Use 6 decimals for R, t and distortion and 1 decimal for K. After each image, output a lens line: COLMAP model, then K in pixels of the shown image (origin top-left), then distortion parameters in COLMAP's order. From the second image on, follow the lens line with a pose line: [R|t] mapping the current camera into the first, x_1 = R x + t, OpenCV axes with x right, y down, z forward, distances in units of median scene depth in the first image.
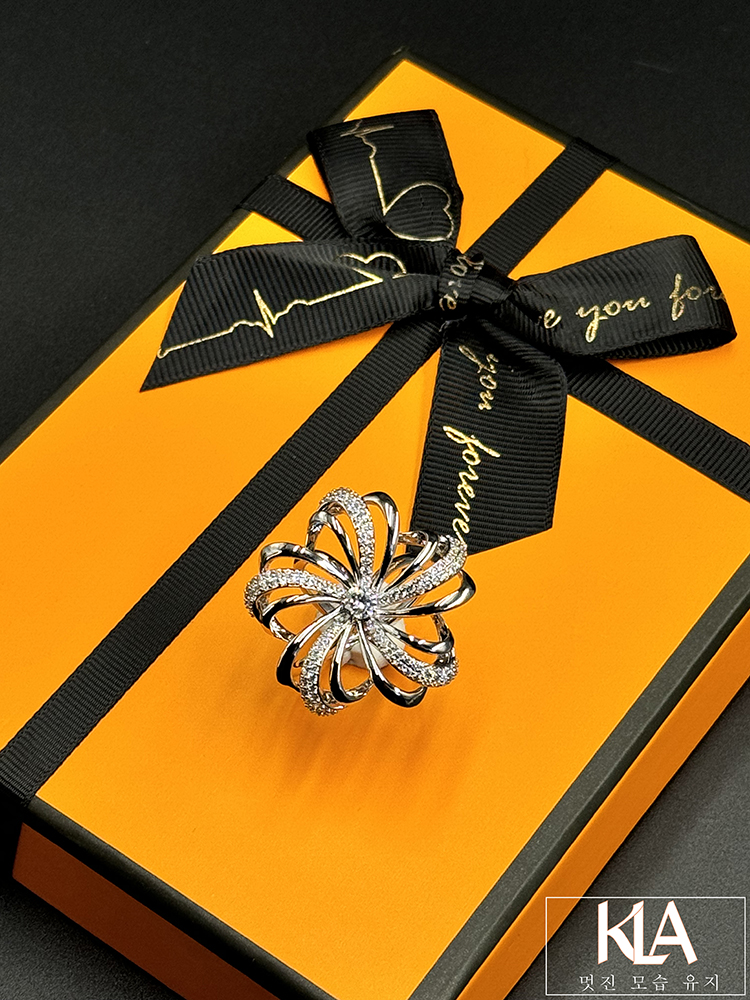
lens RADIAL K [[2570.4, 0, 374.8], [0, 2570.4, 501.3], [0, 0, 1]] dist [0.151021, 0.543697]
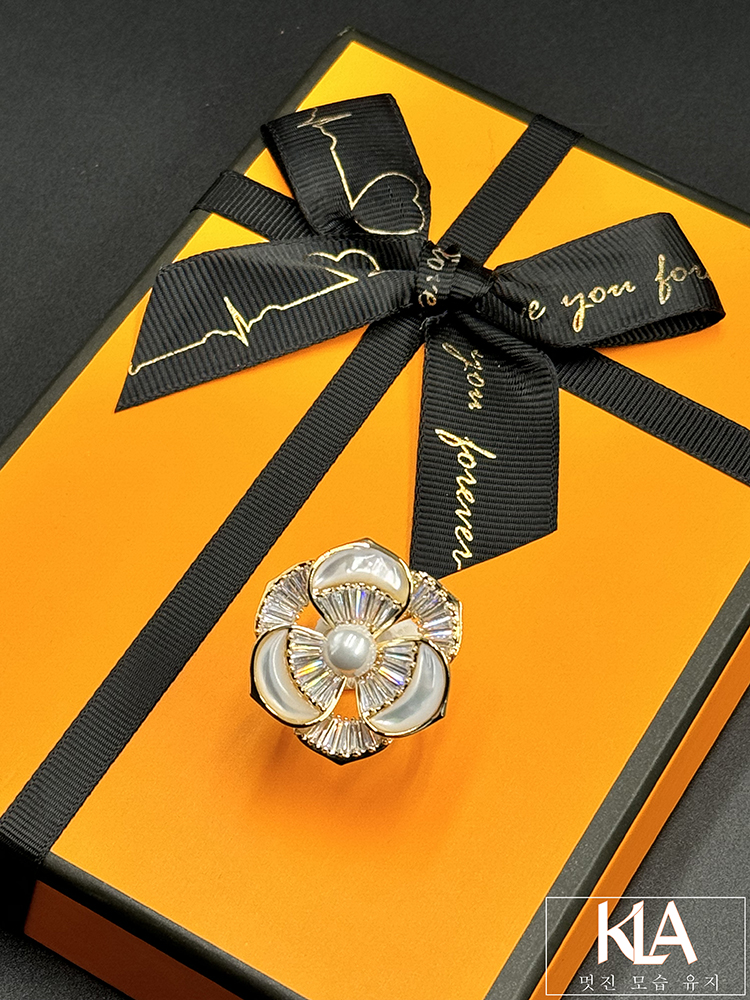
lens RADIAL K [[2570.4, 0, 374.8], [0, 2570.4, 501.3], [0, 0, 1]] dist [0.151021, 0.543697]
pose [[0.996035, -0.063980, 0.061821, -0.055441], [0.061897, 0.997467, 0.035041, -0.036558], [-0.063906, -0.031075, 0.997472, 0.038506]]
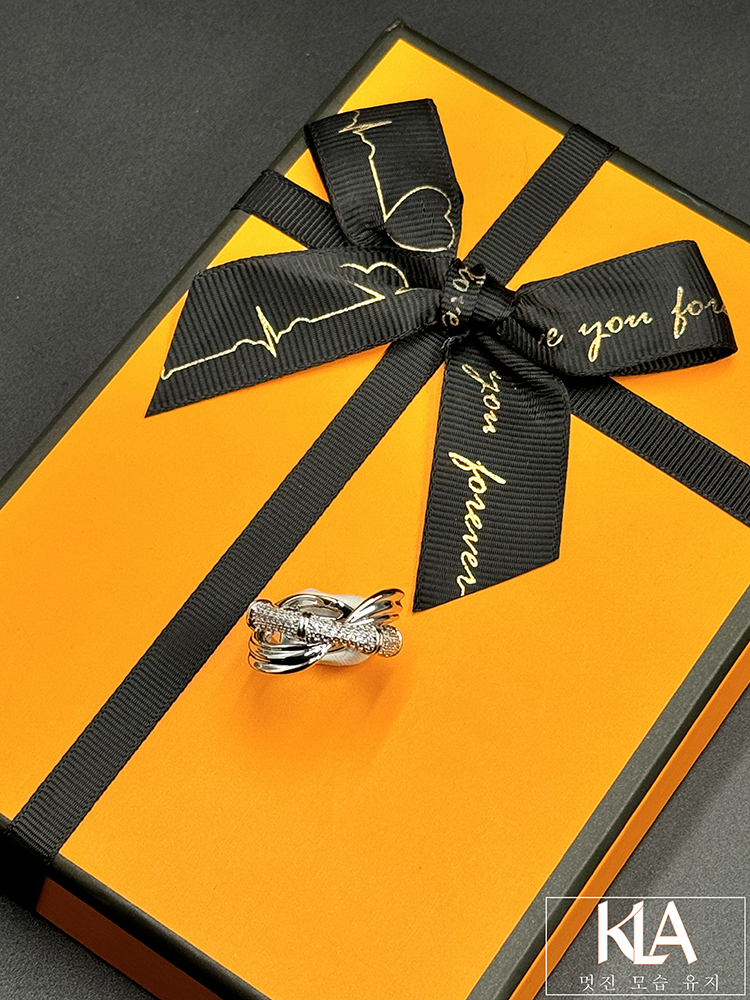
lens RADIAL K [[2570.4, 0, 374.8], [0, 2570.4, 501.3], [0, 0, 1]] dist [0.151021, 0.543697]
pose [[0.999700, -0.011563, 0.021586, -0.023442], [0.008272, 0.989139, 0.146750, -0.154213], [-0.023049, -0.146528, 0.988938, 0.000657]]
